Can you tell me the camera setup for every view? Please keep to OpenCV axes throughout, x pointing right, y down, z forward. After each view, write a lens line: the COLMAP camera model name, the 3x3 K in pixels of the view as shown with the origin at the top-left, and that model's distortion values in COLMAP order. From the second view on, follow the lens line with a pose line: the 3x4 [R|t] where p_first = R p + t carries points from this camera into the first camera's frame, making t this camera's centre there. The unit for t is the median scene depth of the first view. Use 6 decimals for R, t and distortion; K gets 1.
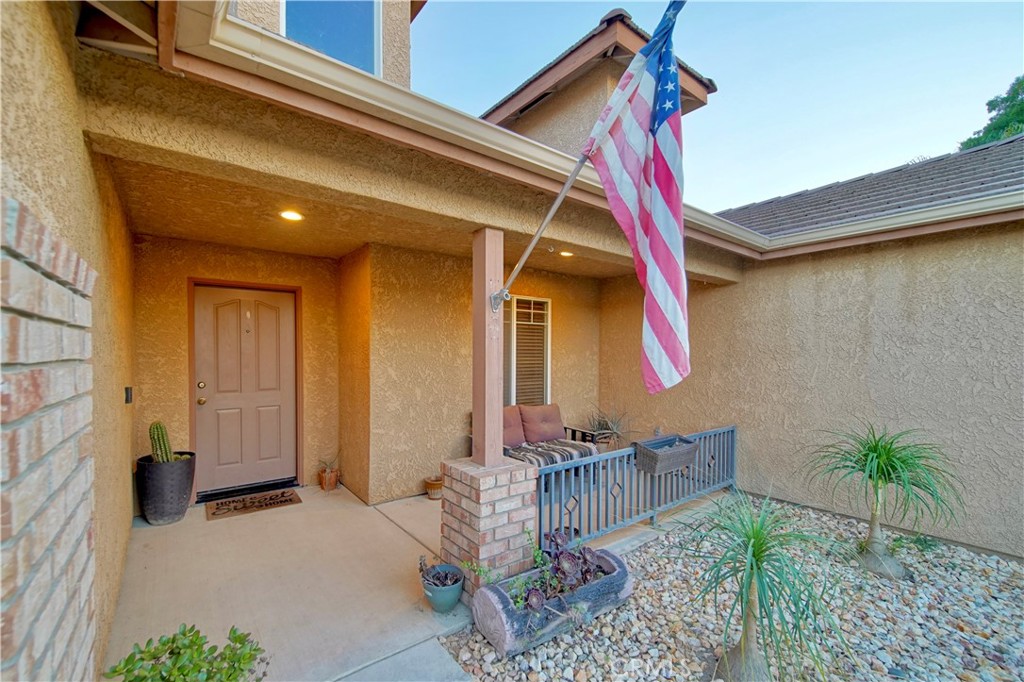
lens RADIAL K [[438.7, 0, 509.9], [0, 438.7, 360.8], [0, 0, 1]] dist [-0.000024, -0.000005]
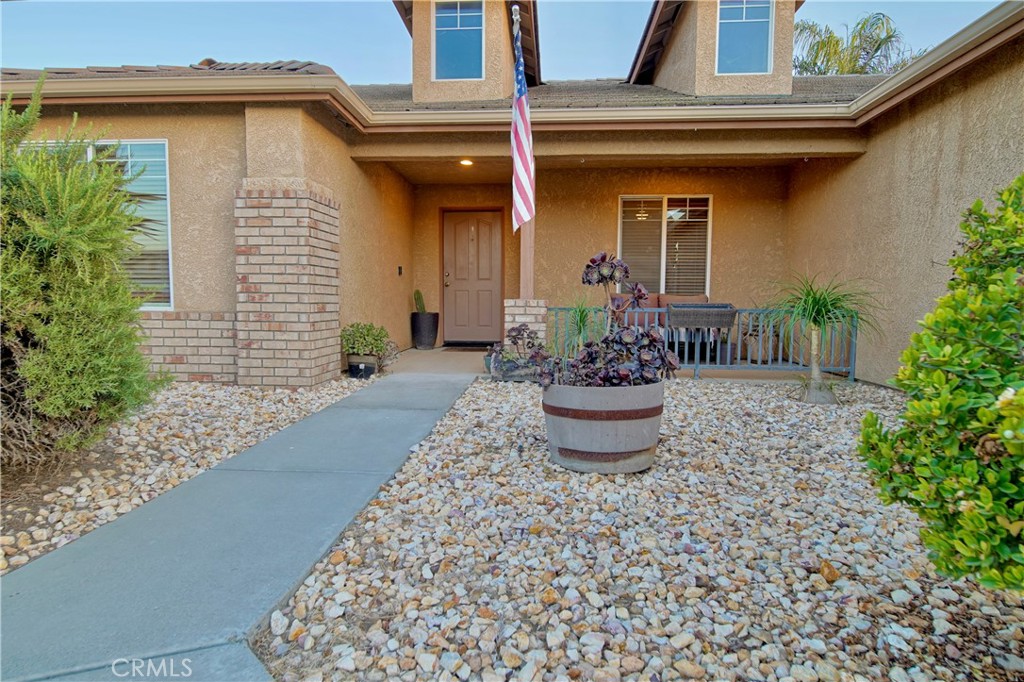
lens RADIAL K [[591.5, 0, 512.0], [0, 591.5, 341.0], [0, 0, 1]] dist [-0.002207, -0.000223]
pose [[0.754030, 0.044562, -0.655327, 0.841878], [-0.010638, 0.998394, 0.055649, 0.162383], [0.656754, -0.034990, 0.753293, -0.447336]]
